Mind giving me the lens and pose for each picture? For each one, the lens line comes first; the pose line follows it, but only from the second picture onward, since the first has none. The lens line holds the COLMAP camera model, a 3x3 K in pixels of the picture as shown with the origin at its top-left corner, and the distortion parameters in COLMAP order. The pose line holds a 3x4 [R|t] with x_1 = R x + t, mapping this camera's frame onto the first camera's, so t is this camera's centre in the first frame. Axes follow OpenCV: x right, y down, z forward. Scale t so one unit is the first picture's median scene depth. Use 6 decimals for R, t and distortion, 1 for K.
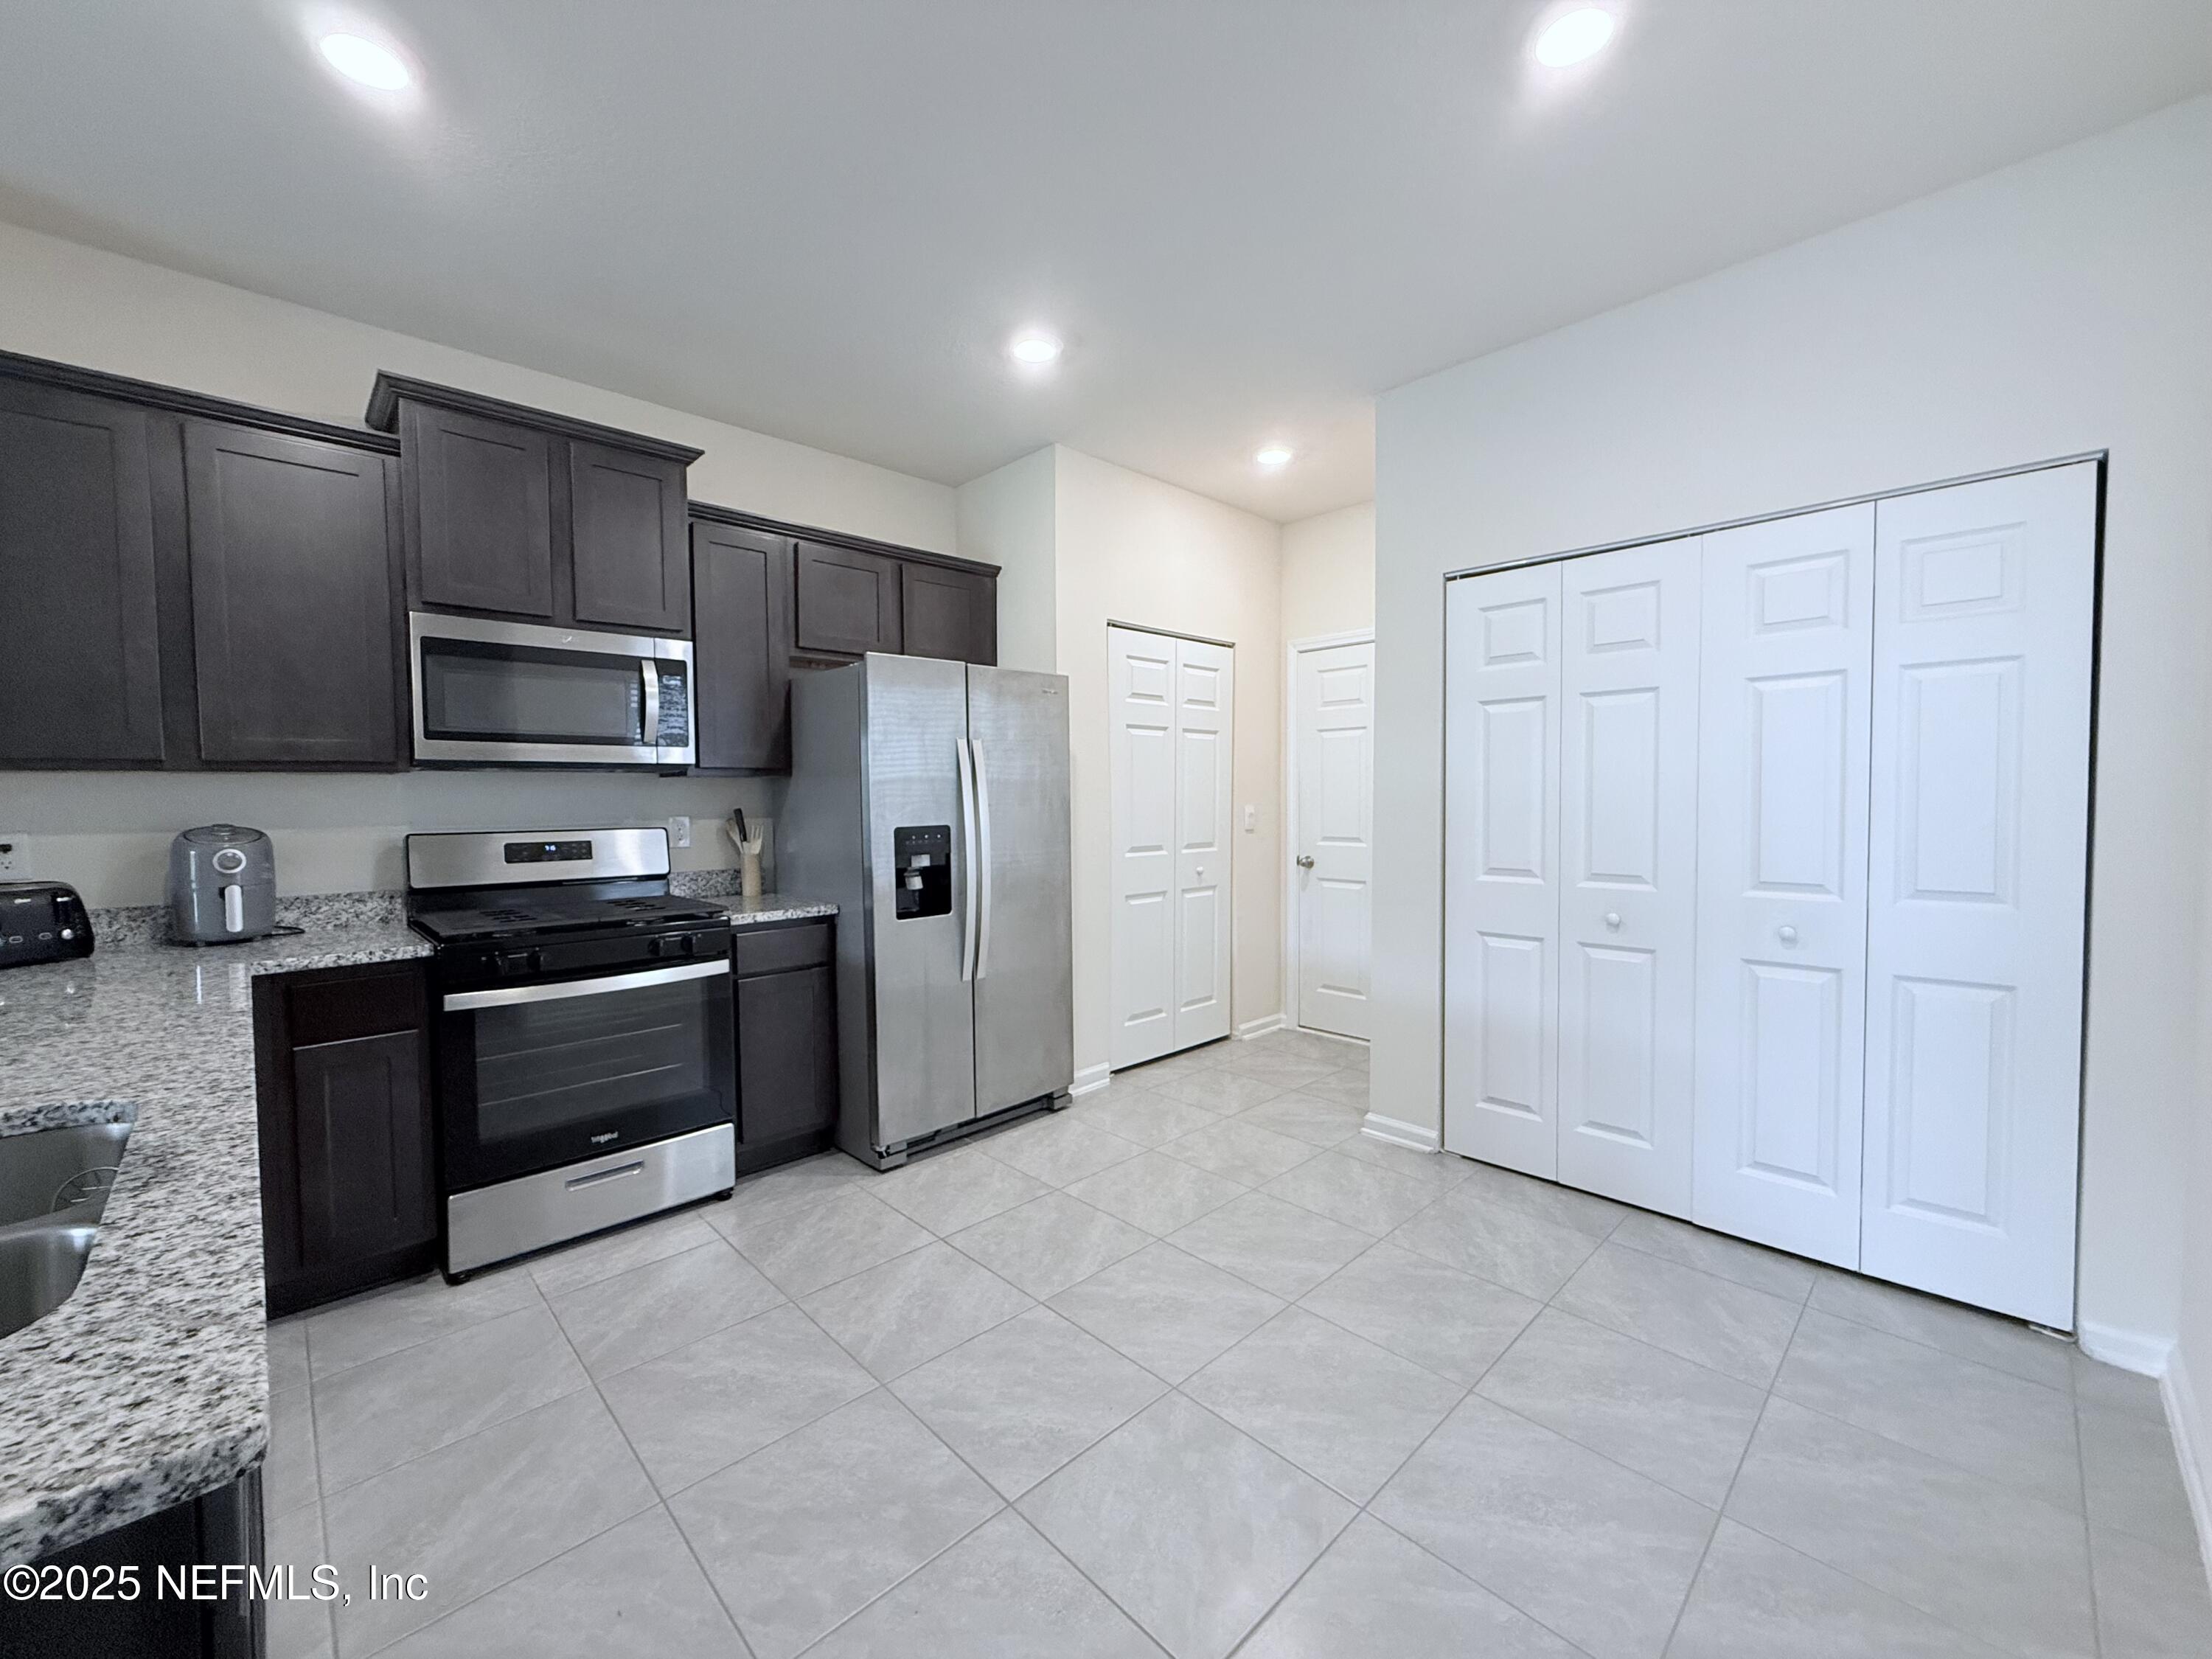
lens RADIAL K [[887.2, 0, 1105.9], [0, 887.2, 824.2], [0, 0, 1]] dist [-0.001404, -0.000176]
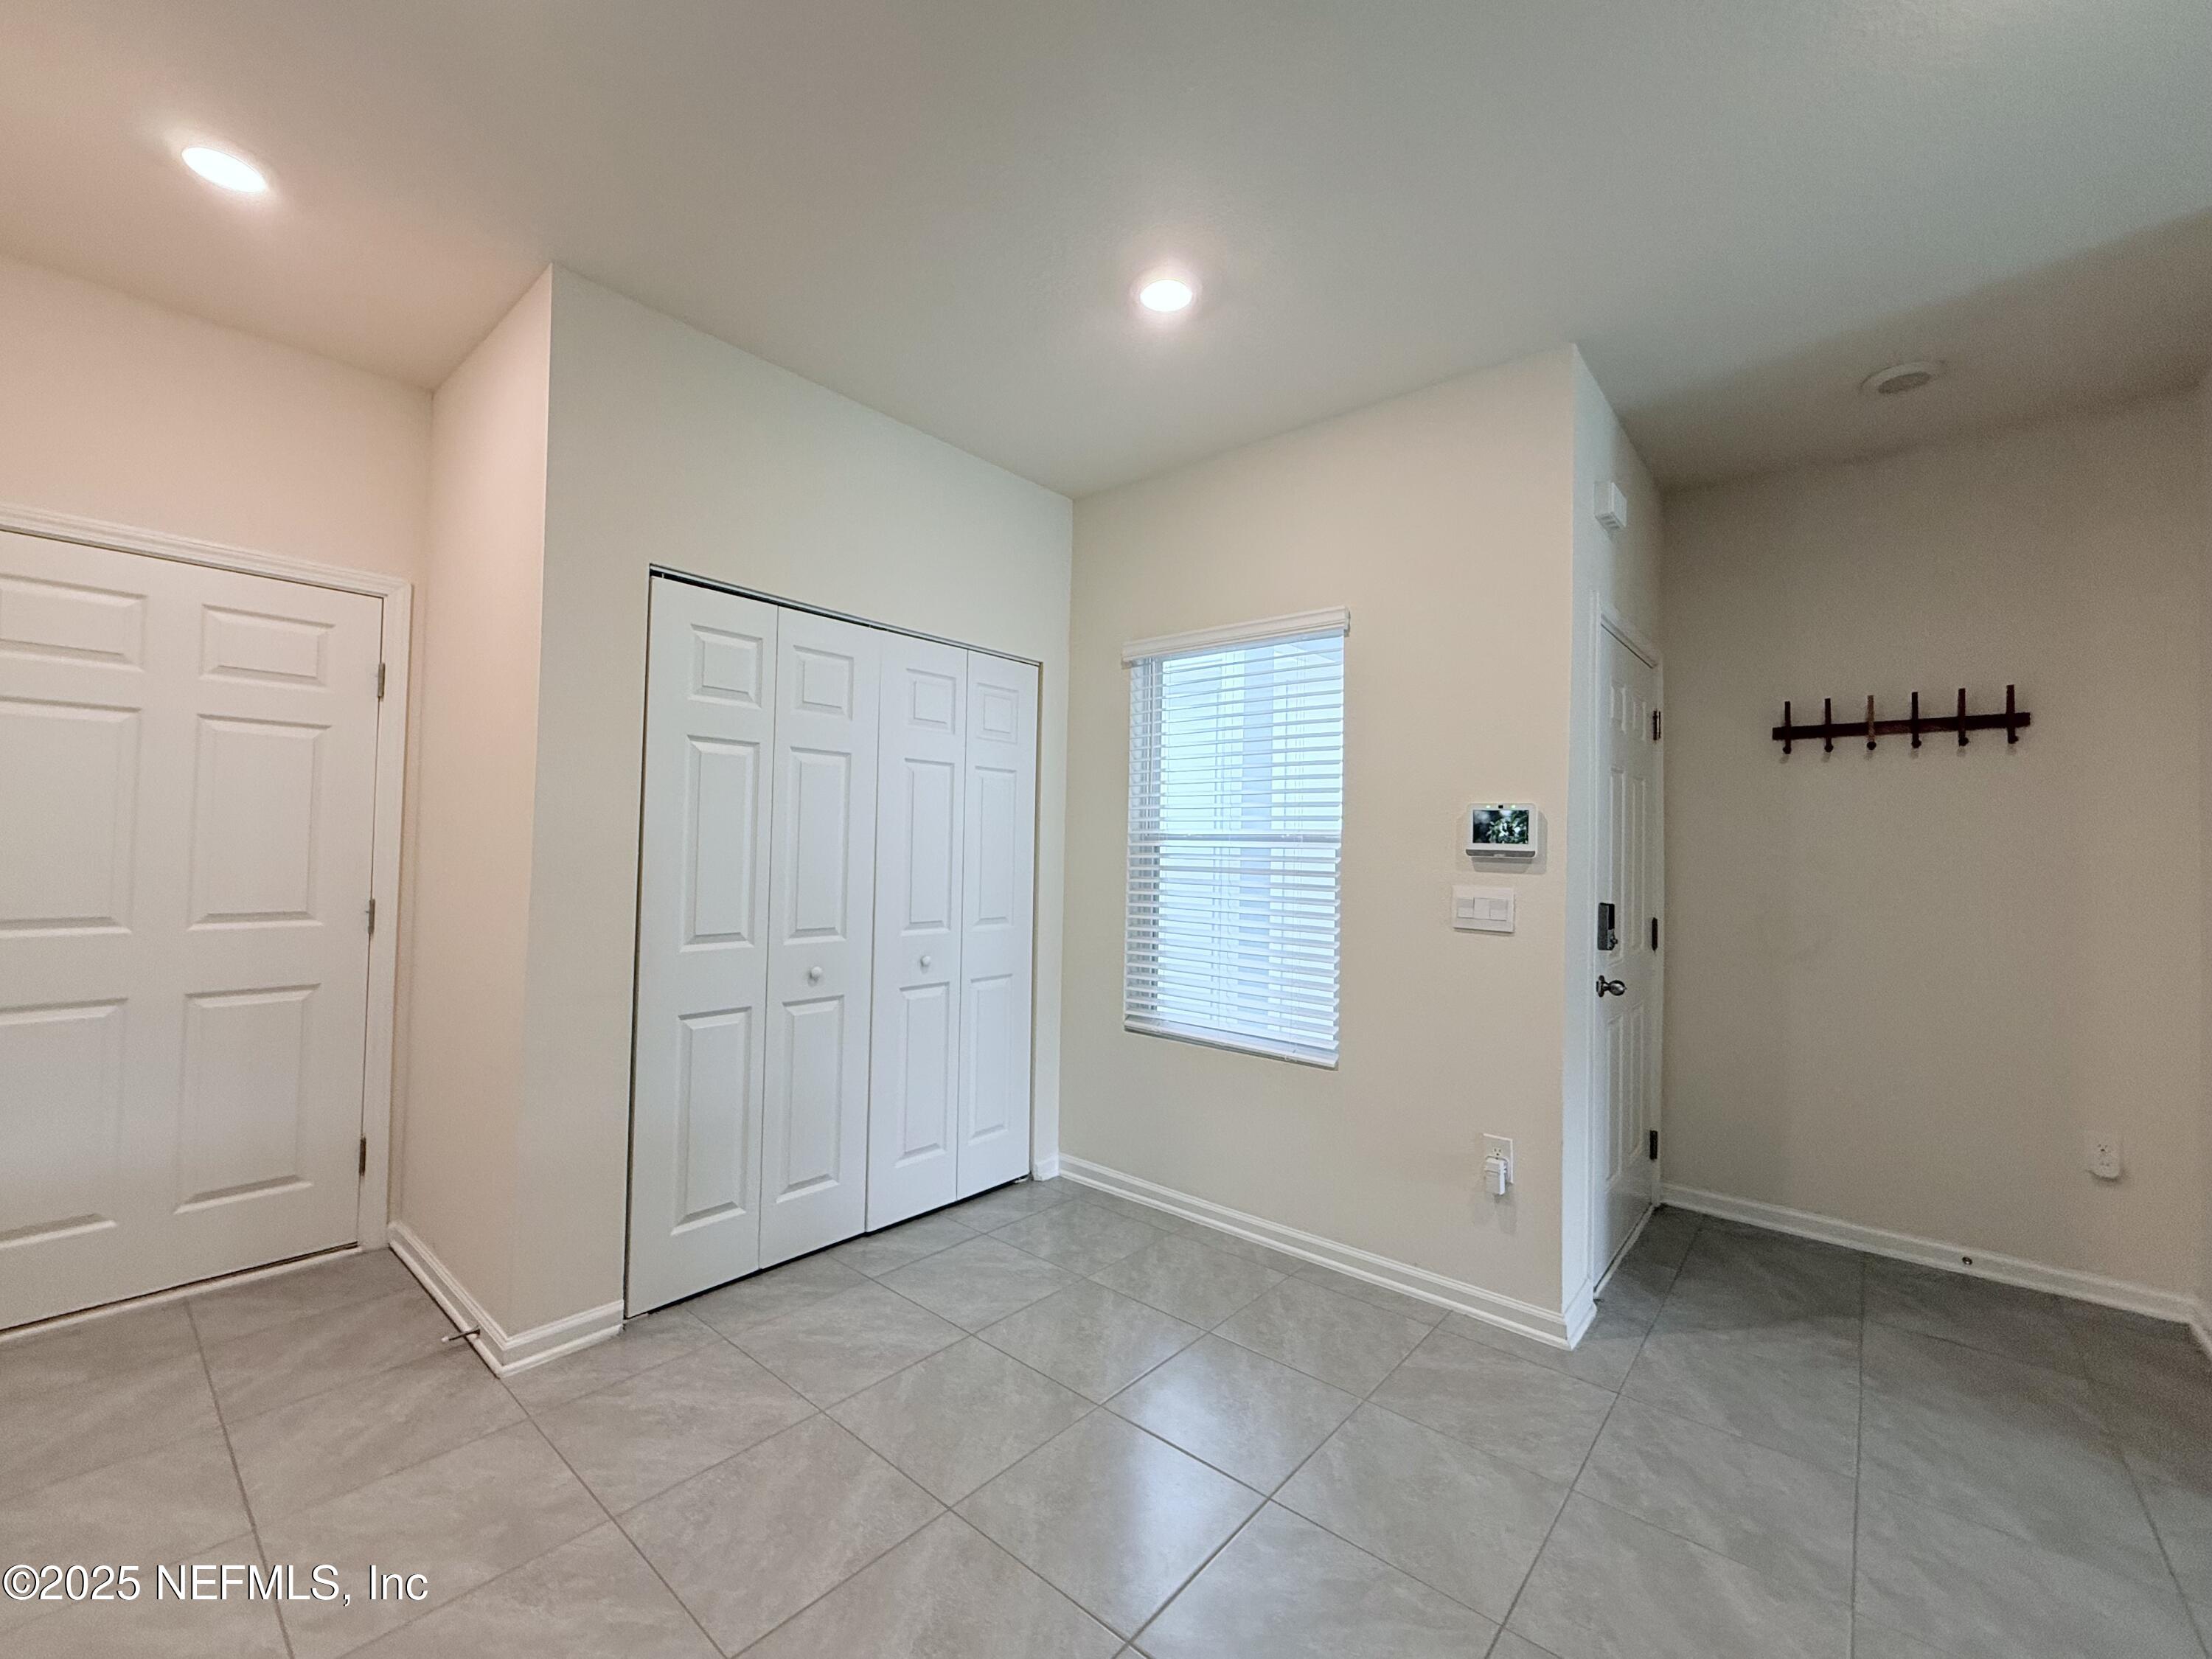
lens RADIAL K [[887.2, 0, 1118.3], [0, 887.2, 834.2], [0, 0, 1]] dist [-0.001404, -0.000176]
pose [[-0.093338, 0.028796, 0.995218, -0.470343], [0.015210, 0.999506, -0.027494, -0.018504], [-0.995518, 0.012571, -0.093729, 0.734020]]
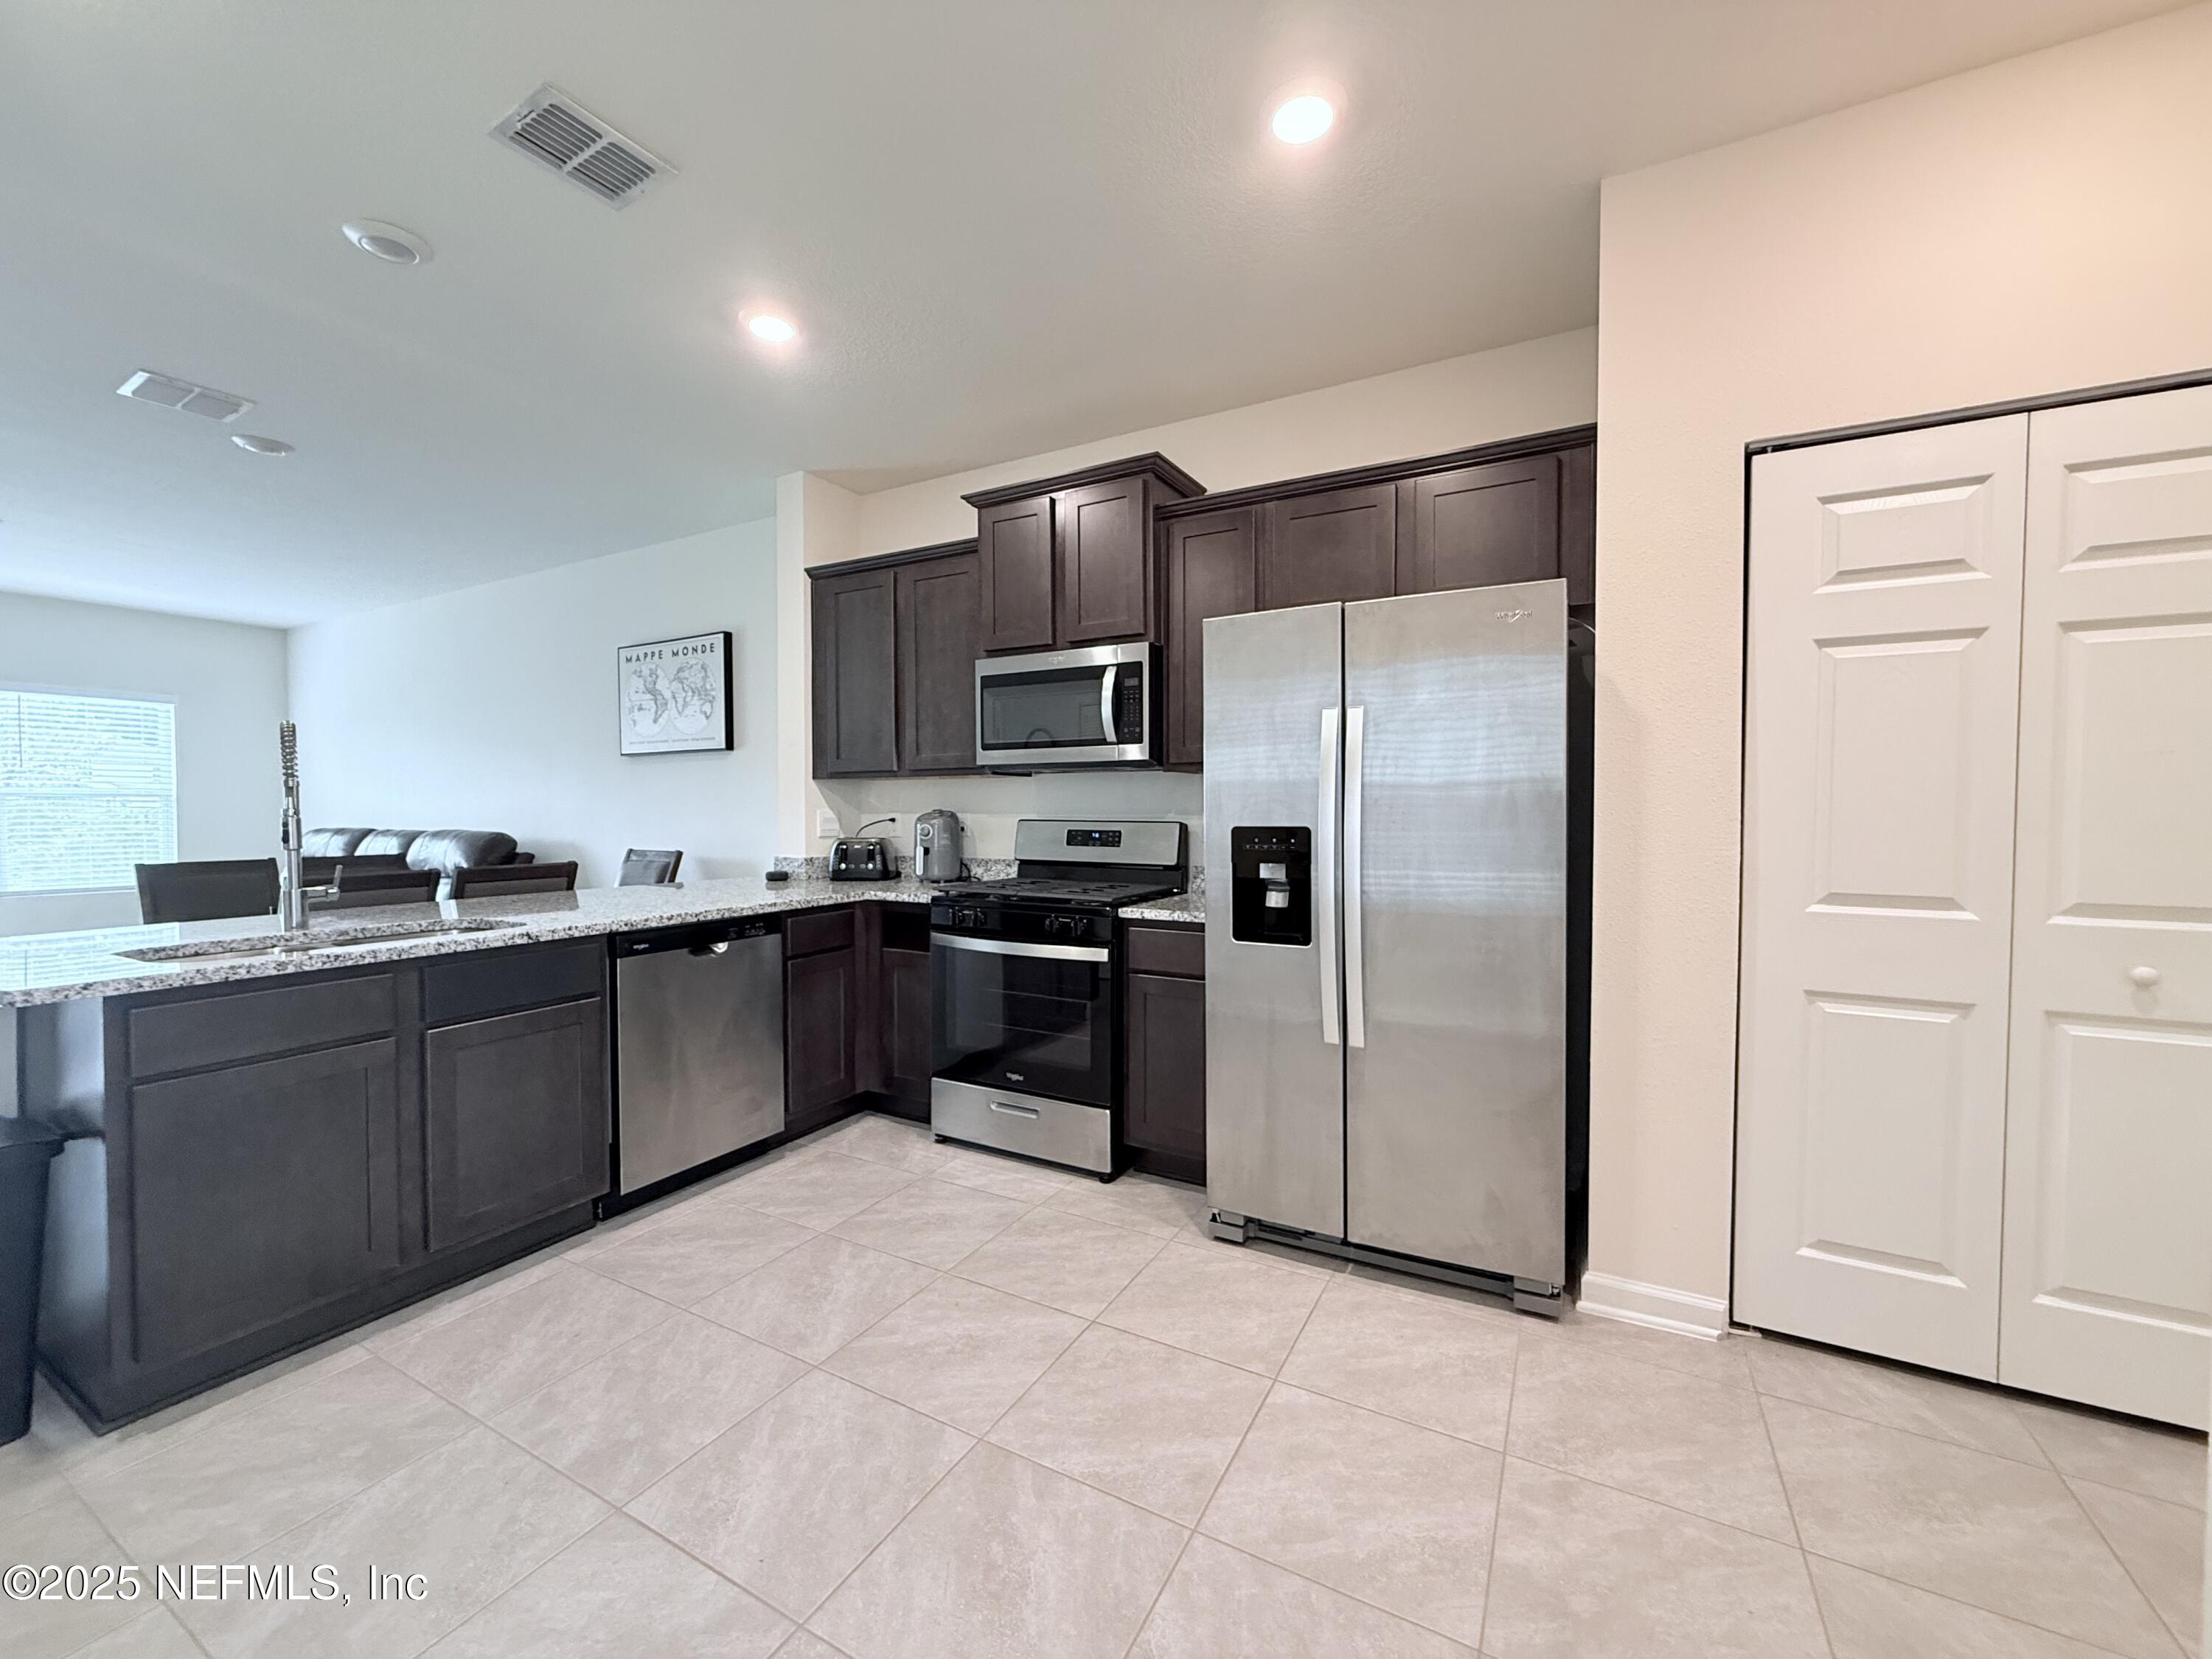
lens RADIAL K [[887.2, 0, 1106.2], [0, 887.2, 826.2], [0, 0, 1]] dist [-0.001404, -0.000176]
pose [[0.282738, 0.027118, -0.958814, 0.543808], [-0.034928, 0.999228, 0.017961, -0.007650], [0.958561, 0.028411, 0.283467, 0.695967]]
